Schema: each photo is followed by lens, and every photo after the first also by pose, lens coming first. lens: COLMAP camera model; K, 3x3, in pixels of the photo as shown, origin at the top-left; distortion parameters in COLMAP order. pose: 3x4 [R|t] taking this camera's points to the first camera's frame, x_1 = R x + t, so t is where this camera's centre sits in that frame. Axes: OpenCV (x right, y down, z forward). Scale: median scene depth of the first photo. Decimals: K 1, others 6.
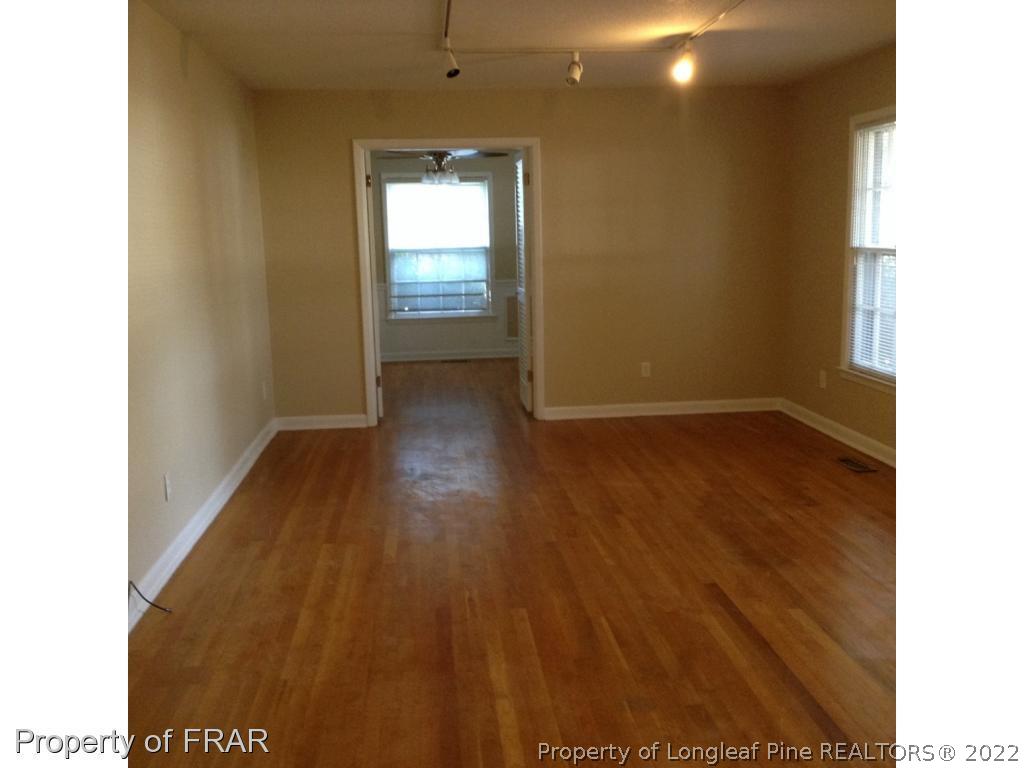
lens RADIAL K [[937.0, 0, 512.0], [0, 937.0, 384.0], [0, 0, 1]] dist [0.081804, -0.002449]
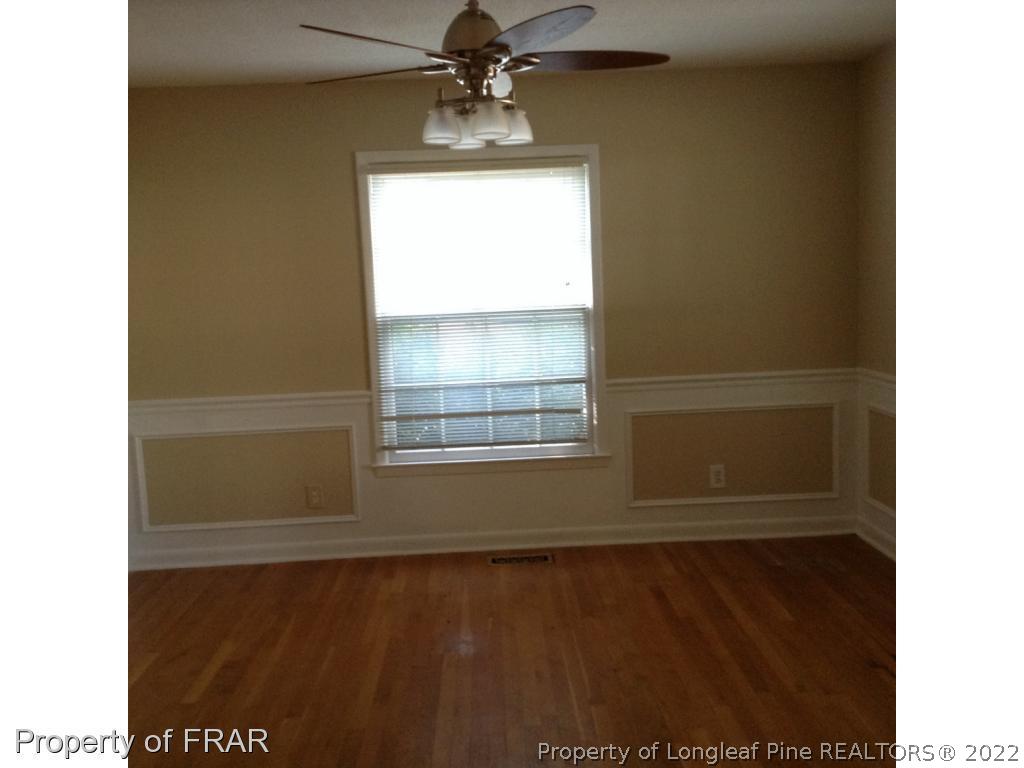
lens RADIAL K [[937.0, 0, 512.0], [0, 937.0, 384.0], [0, 0, 1]] dist [0.081804, -0.002449]
pose [[0.996995, -0.016136, -0.075767, -0.029346], [0.007882, 0.994120, -0.107997, -0.059122], [0.077064, 0.107076, 0.991260, 0.541366]]
